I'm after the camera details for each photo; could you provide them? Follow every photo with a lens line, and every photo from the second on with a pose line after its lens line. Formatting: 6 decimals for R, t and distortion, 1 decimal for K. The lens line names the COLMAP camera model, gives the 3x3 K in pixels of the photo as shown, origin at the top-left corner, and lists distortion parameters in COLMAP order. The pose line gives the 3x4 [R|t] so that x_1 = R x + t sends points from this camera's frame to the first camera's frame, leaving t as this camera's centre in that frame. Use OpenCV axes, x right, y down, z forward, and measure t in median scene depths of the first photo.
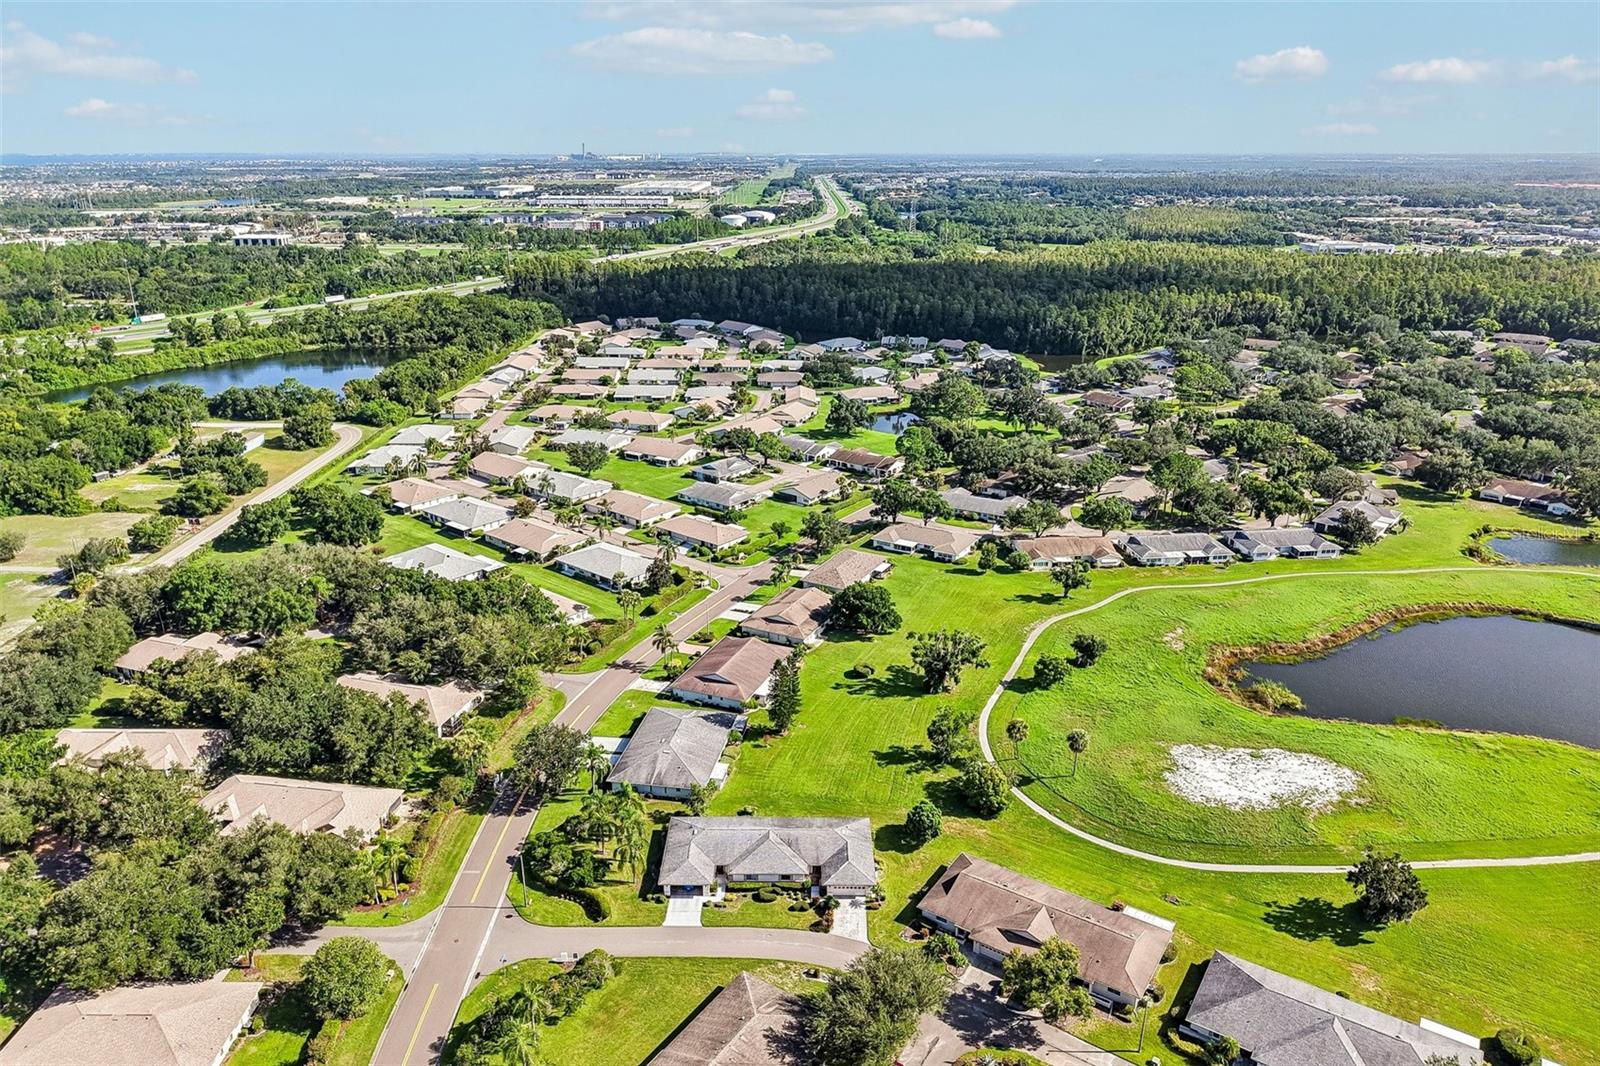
lens RADIAL K [[1071.2, 0, 799.5], [0, 1071.2, 530.2], [0, 0, 1]] dist [0.020006, -0.020726]
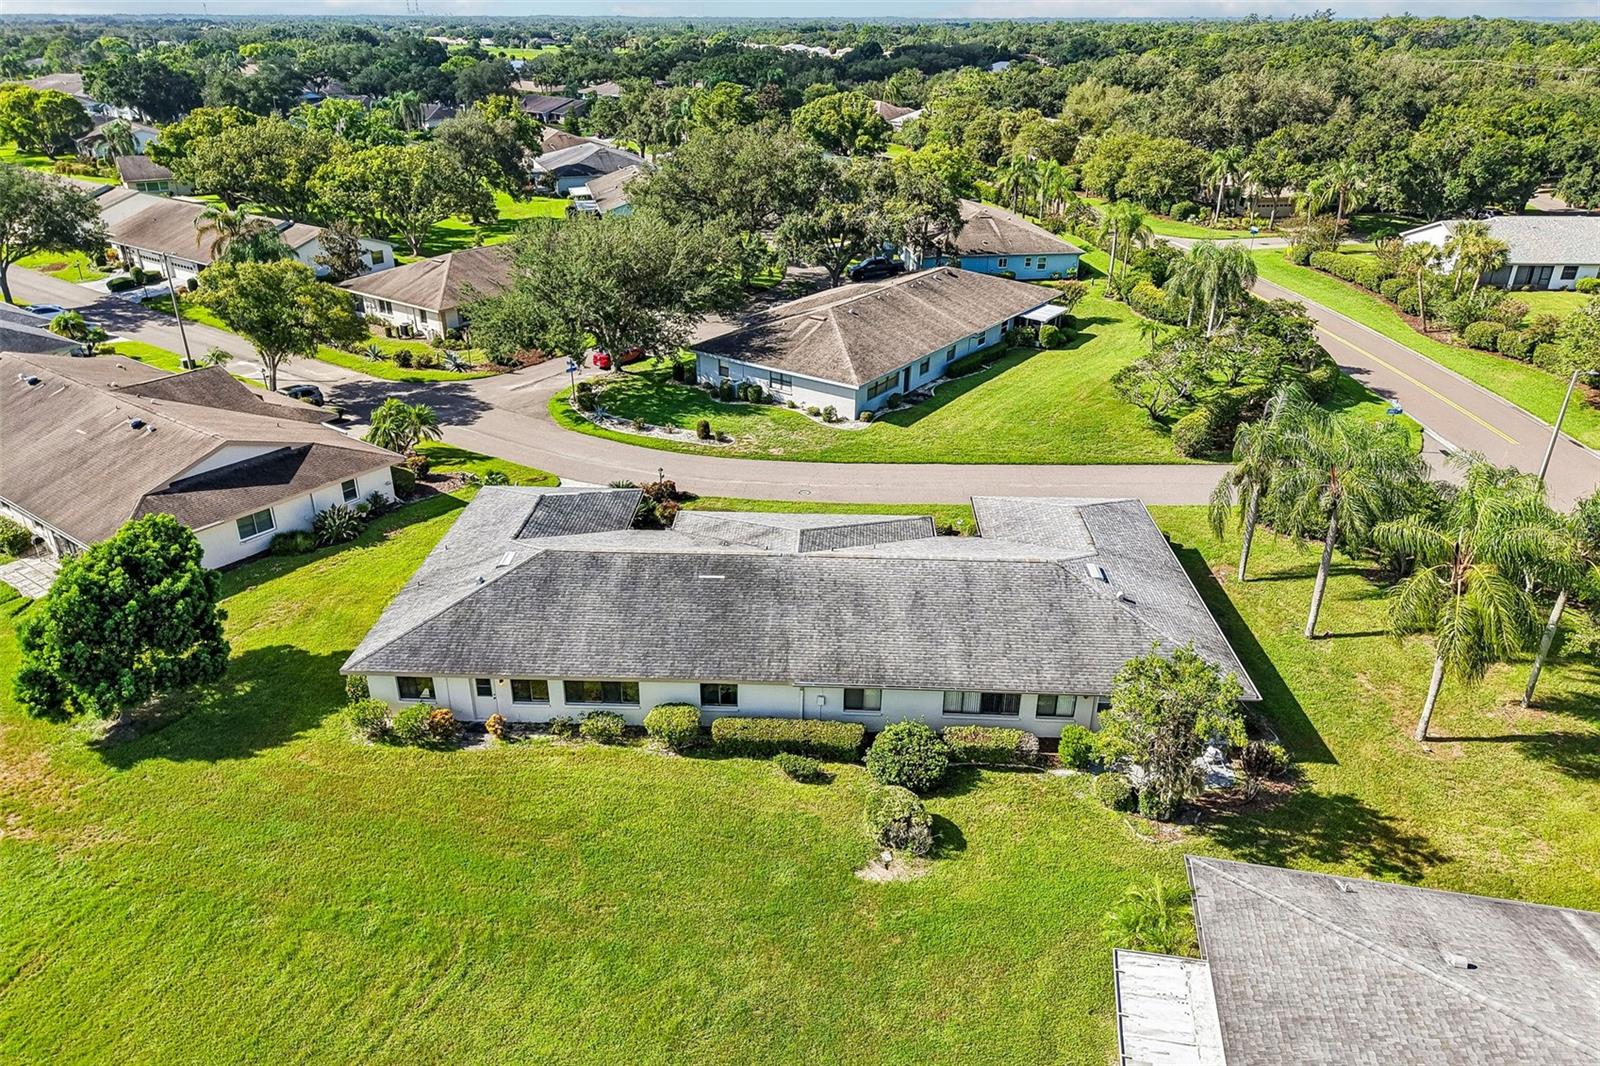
lens RADIAL K [[1071.2, 0, 797.0], [0, 1071.2, 523.4], [0, 0, 1]] dist [0.020006, -0.020726]
pose [[-0.998761, -0.025769, 0.042562, -0.041703], [0.011373, 0.714546, 0.699496, 0.103424], [-0.048438, 0.699114, -0.713368, 1.241583]]
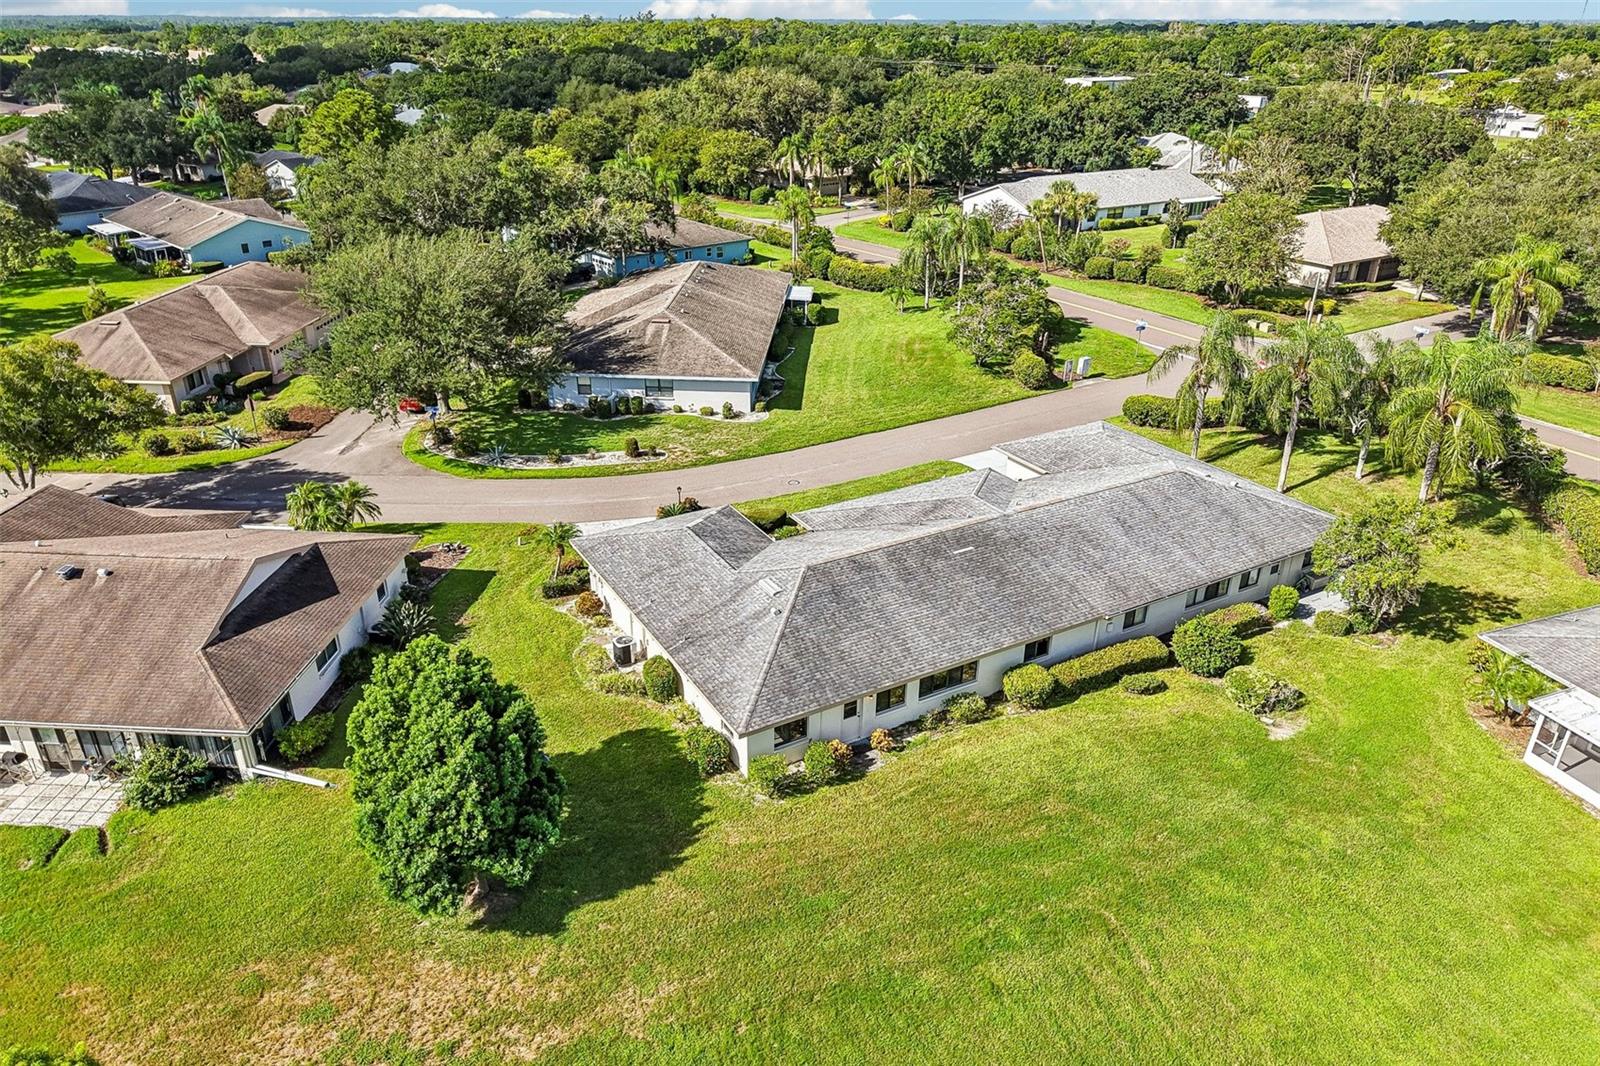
lens RADIAL K [[1071.2, 0, 798.3], [0, 1071.2, 521.2], [0, 0, 1]] dist [0.020006, -0.020726]
pose [[-0.869985, 0.202121, -0.449749, 0.149393], [-0.169053, 0.734571, 0.657135, 0.116221], [0.463193, 0.647729, -0.604896, 1.207205]]
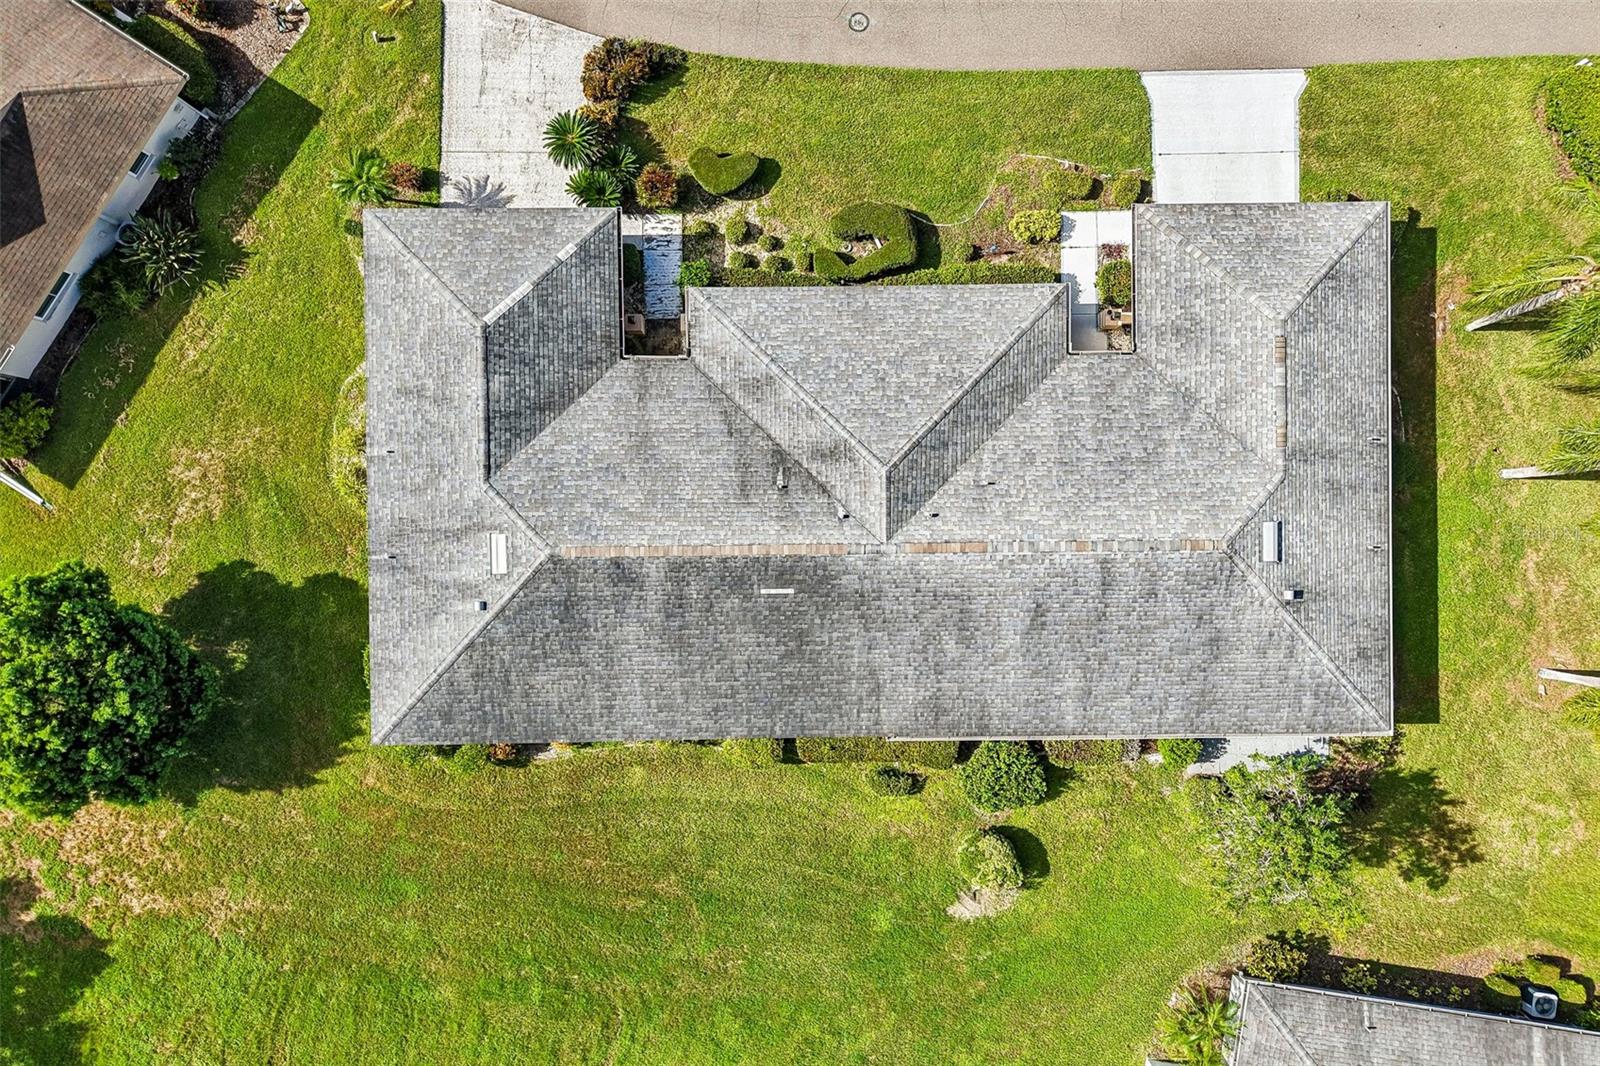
lens RADIAL K [[1071.2, 0, 806.2], [0, 1071.2, 533.2], [0, 0, 1]] dist [0.020006, -0.020726]
pose [[-0.999687, 0.007149, -0.023959, -0.010670], [-0.024969, -0.335870, 0.941578, 0.107242], [-0.001315, 0.941881, 0.335943, 0.986459]]
